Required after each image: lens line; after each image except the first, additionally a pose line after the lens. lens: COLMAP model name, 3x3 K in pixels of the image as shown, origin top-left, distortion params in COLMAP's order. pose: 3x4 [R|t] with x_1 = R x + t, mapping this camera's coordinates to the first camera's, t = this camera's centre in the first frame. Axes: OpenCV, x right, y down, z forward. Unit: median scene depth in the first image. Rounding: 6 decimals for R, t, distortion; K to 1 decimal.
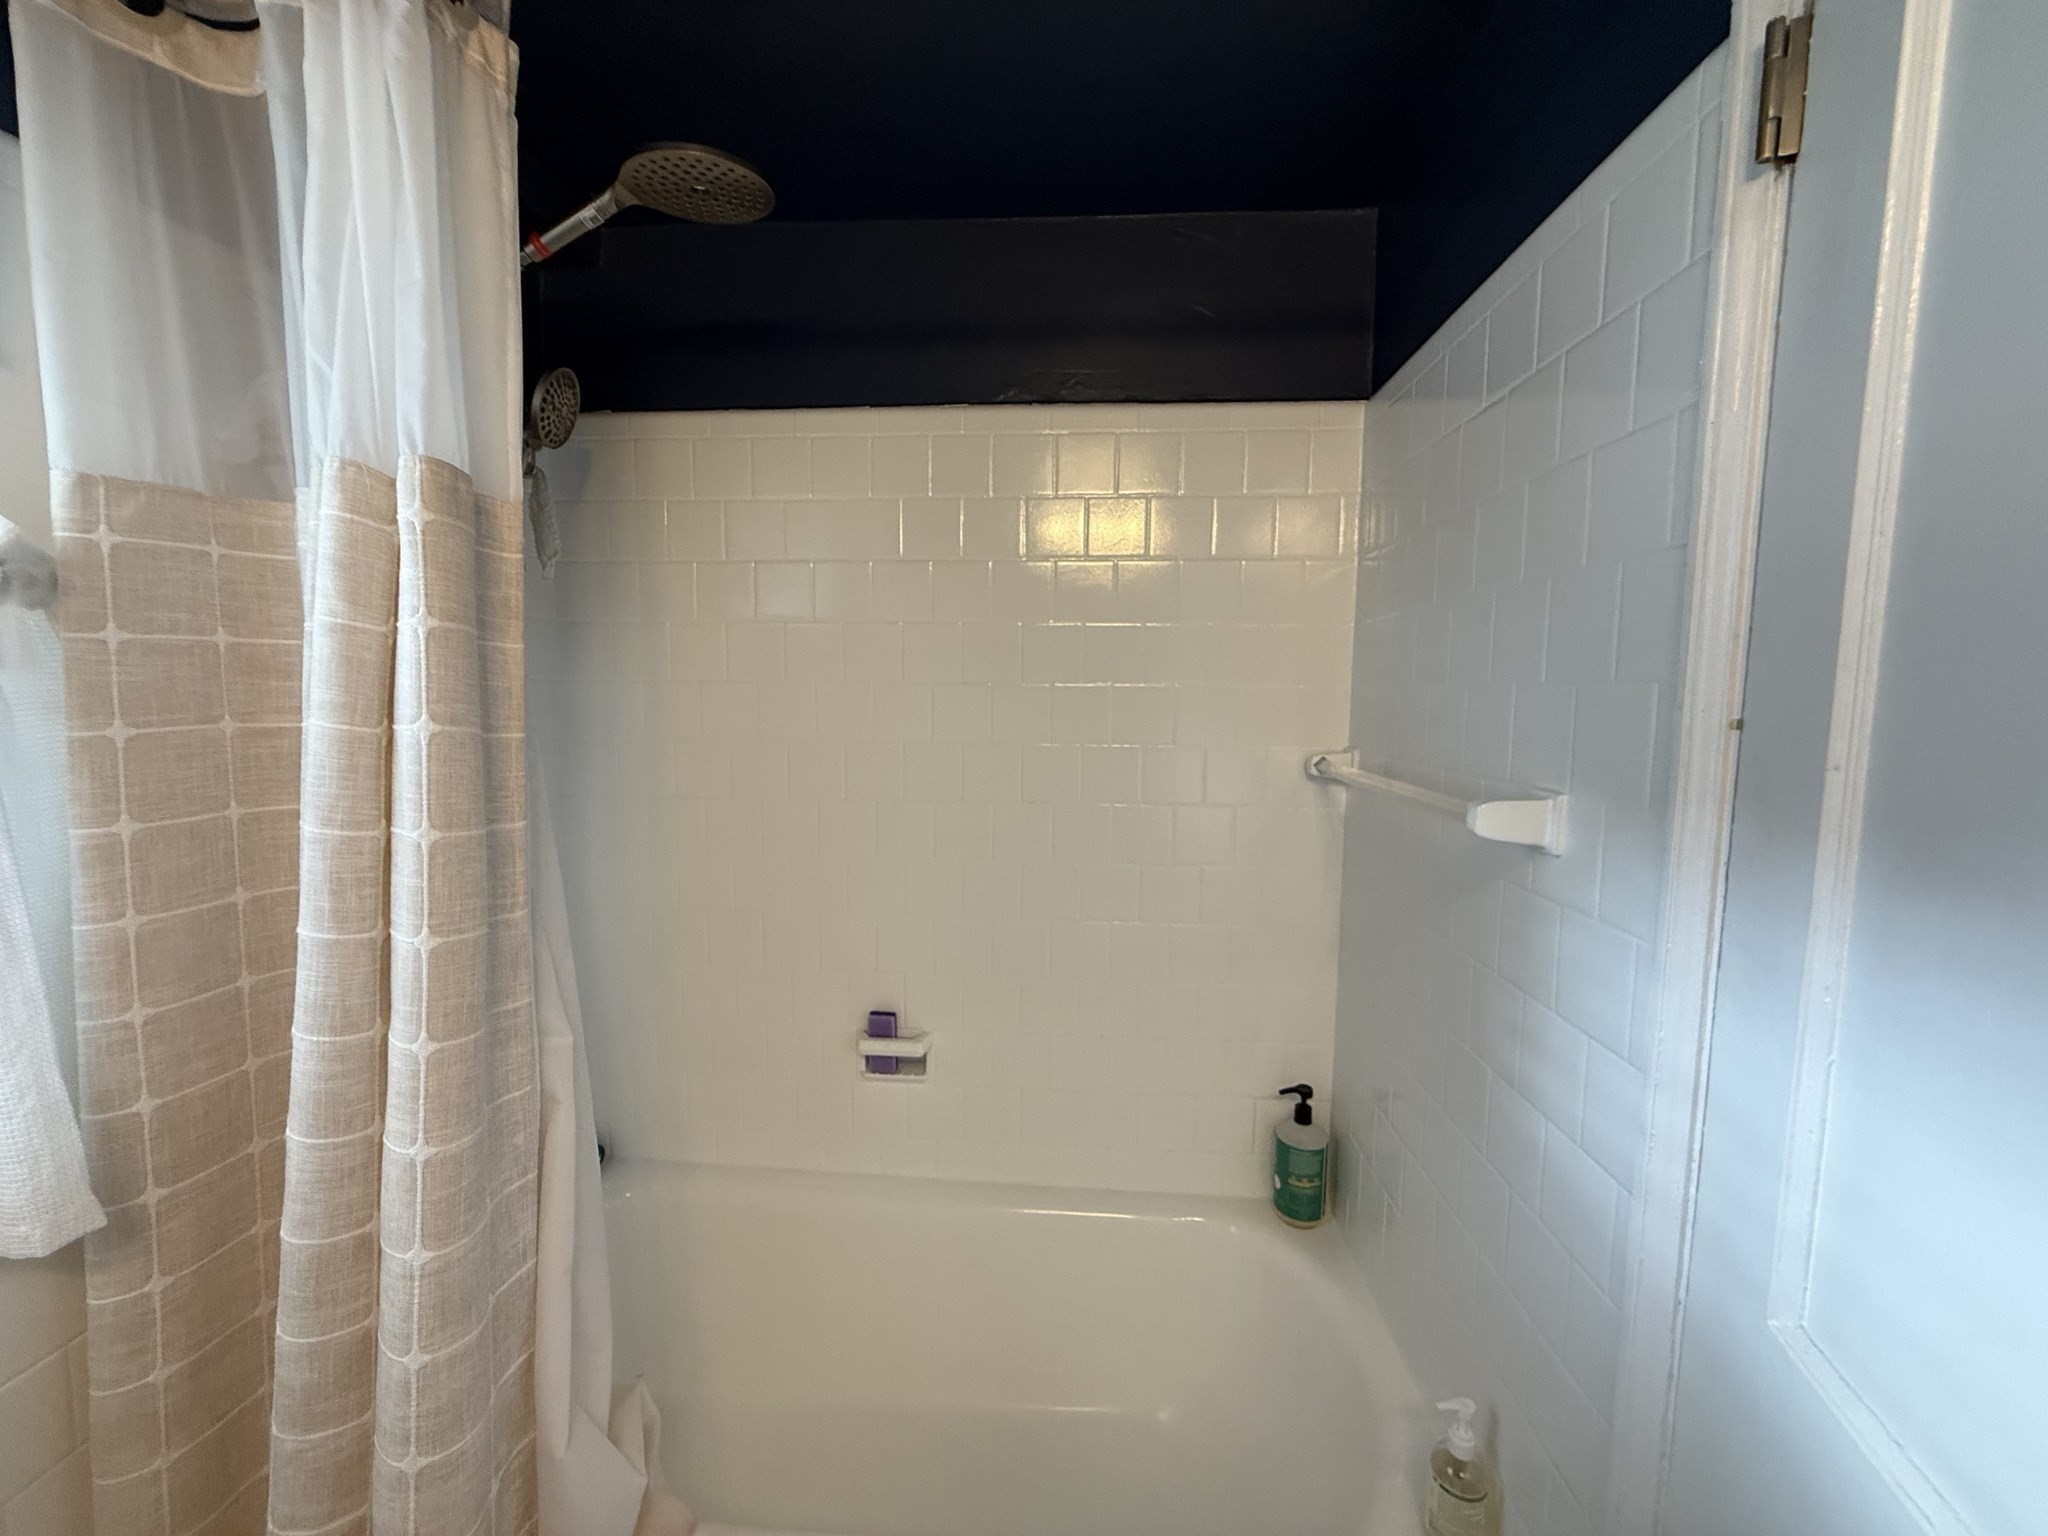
lens RADIAL K [[815.7, 0, 1015.5], [0, 815.7, 767.7], [0, 0, 1]] dist [-0.003537, 0.001580]
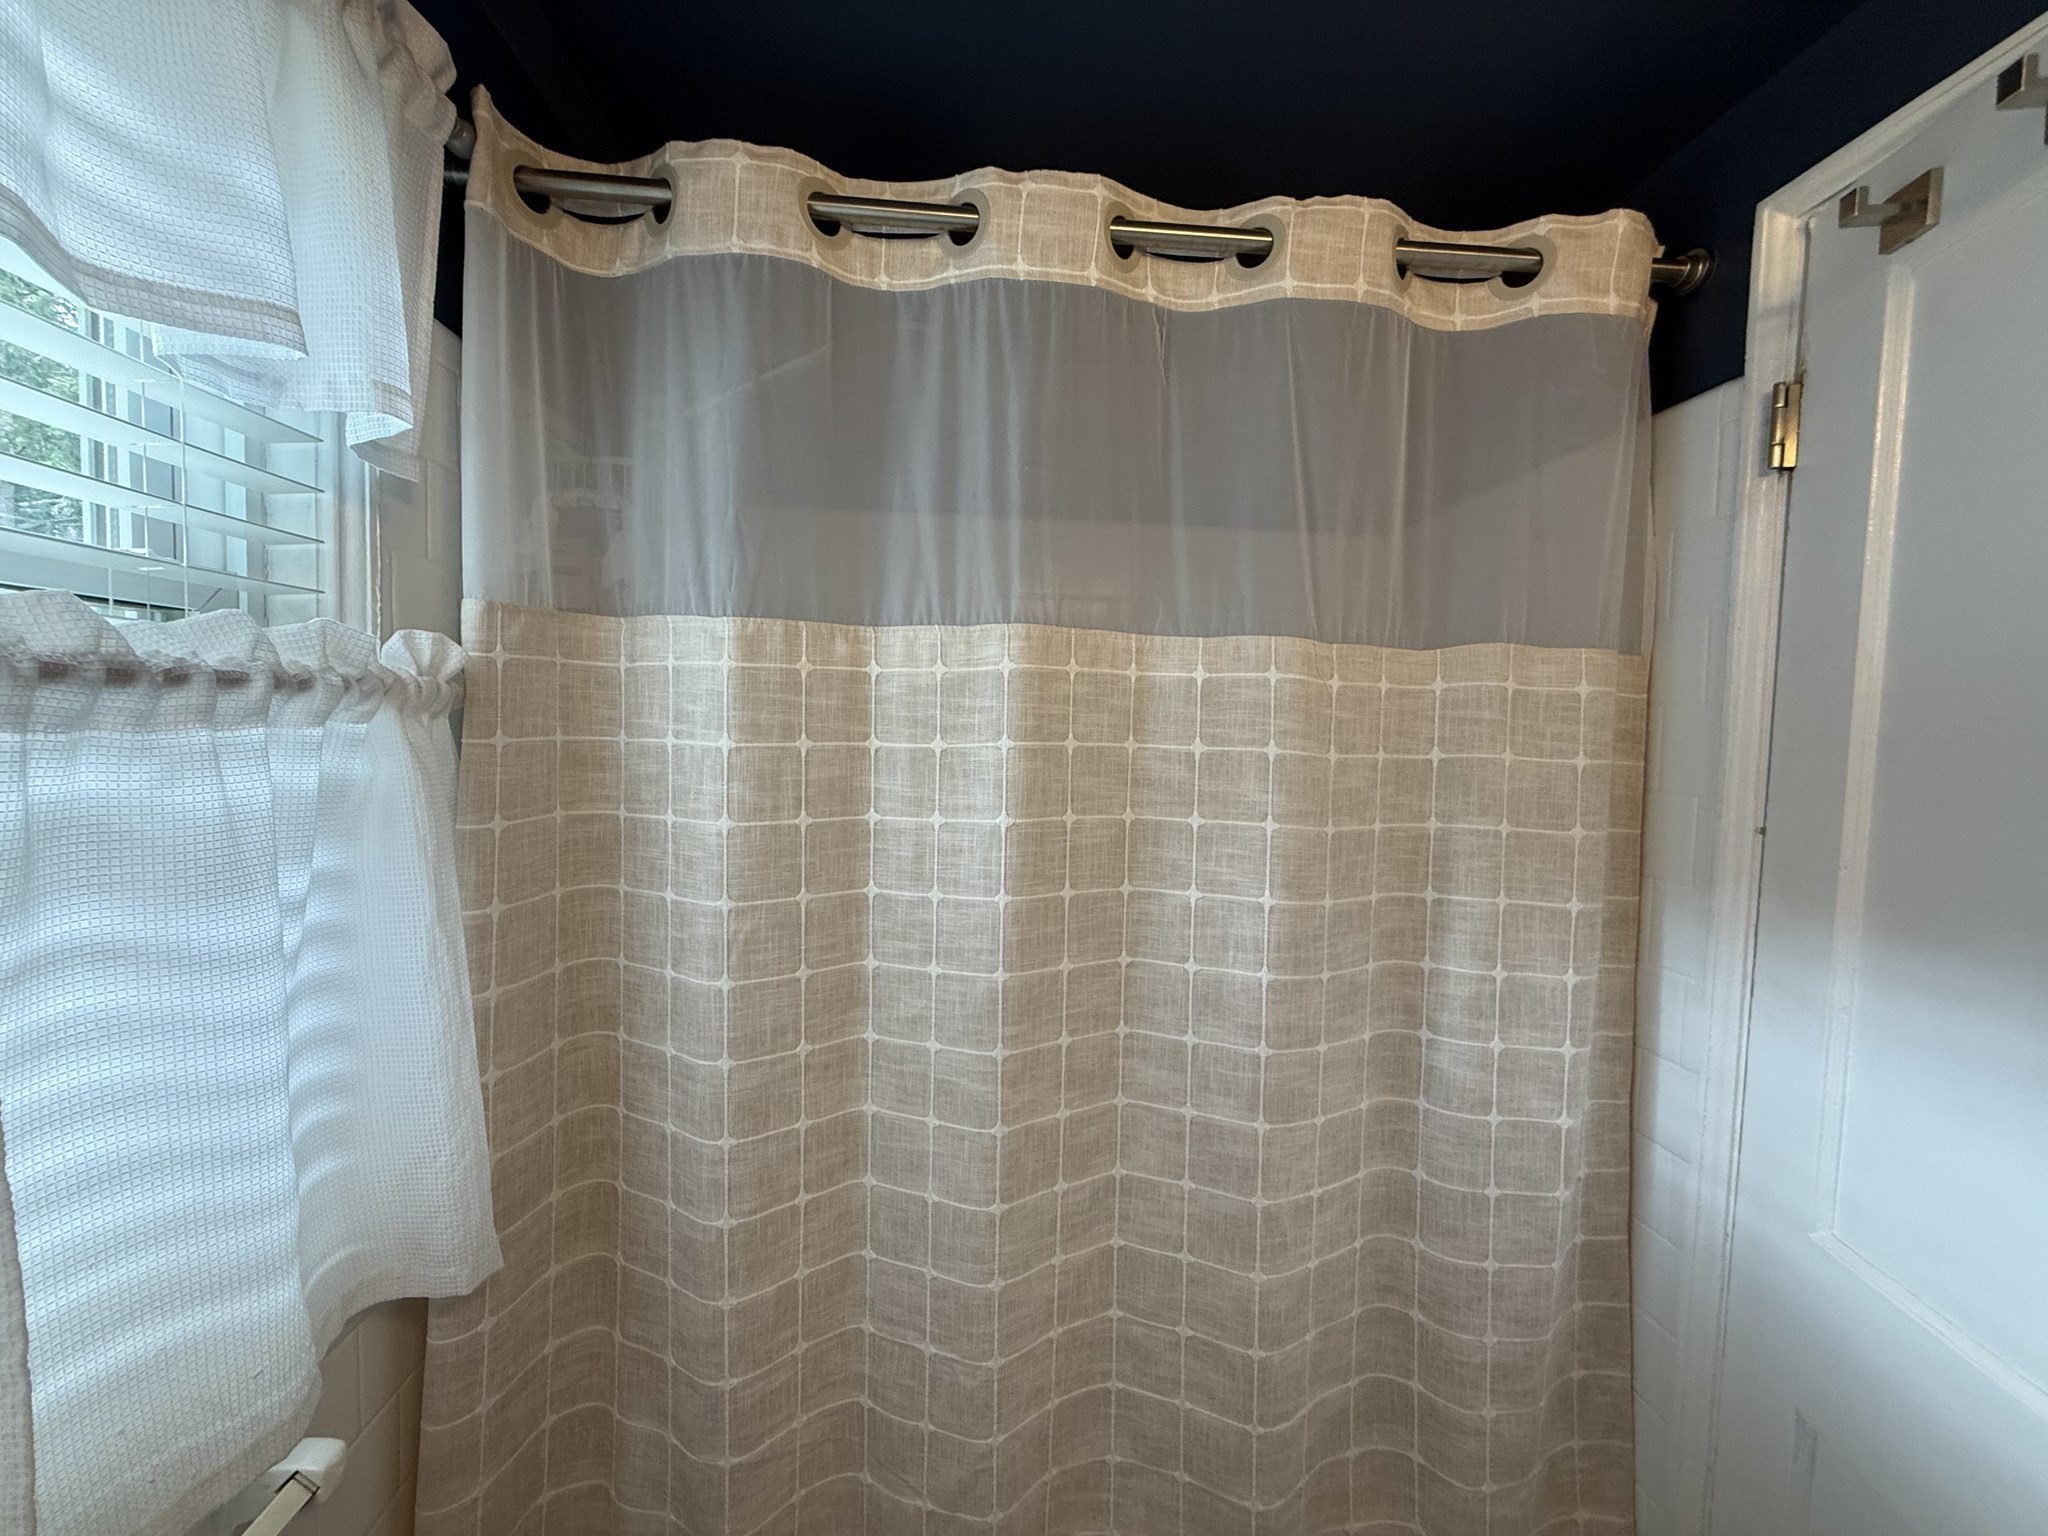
lens RADIAL K [[815.7, 0, 1029.8], [0, 815.7, 768.1], [0, 0, 1]] dist [-0.003537, 0.001580]
pose [[0.989663, 0.012643, 0.142851, -0.525436], [-0.006564, 0.999056, -0.042947, -0.077447], [-0.143259, 0.041565, 0.988812, -0.228805]]
